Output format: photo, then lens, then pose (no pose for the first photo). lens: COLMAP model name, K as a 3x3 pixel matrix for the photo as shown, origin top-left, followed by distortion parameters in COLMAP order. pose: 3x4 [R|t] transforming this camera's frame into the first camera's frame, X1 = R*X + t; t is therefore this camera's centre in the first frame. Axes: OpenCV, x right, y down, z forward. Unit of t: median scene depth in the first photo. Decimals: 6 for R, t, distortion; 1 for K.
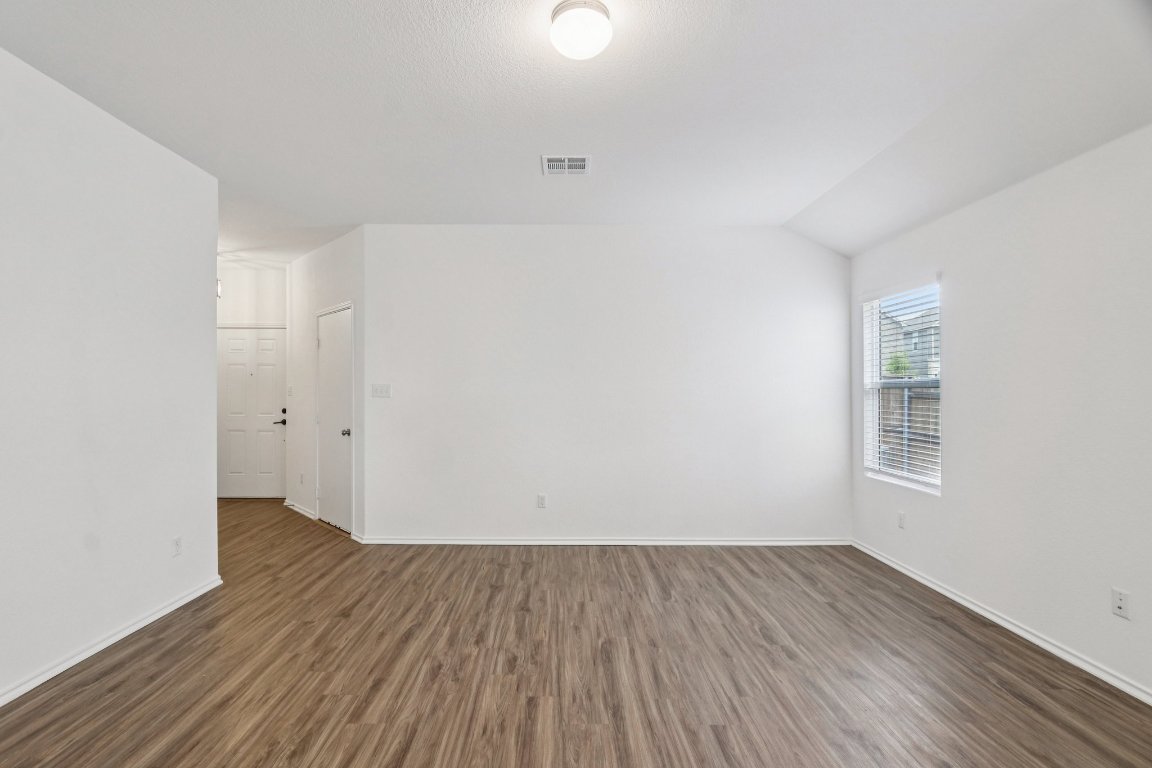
lens RADIAL K [[531.7, 0, 573.5], [0, 531.7, 387.4], [0, 0, 1]] dist [-0.018074, 0.003580]
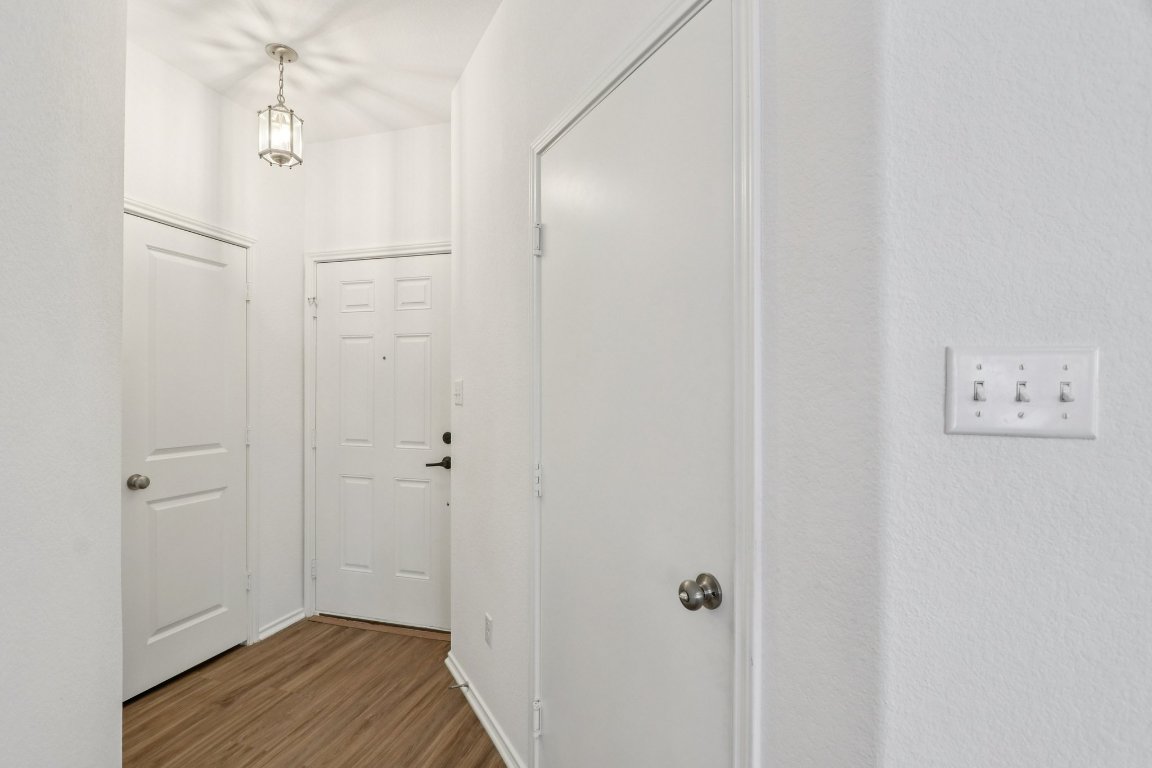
lens RADIAL K [[531.7, 0, 575.5], [0, 531.7, 387.0], [0, 0, 1]] dist [-0.018074, 0.003580]
pose [[0.960690, -0.002216, -0.277615, -0.322448], [0.002069, 0.999998, -0.000823, 0.002983], [0.277616, 0.000216, 0.960692, 0.606783]]
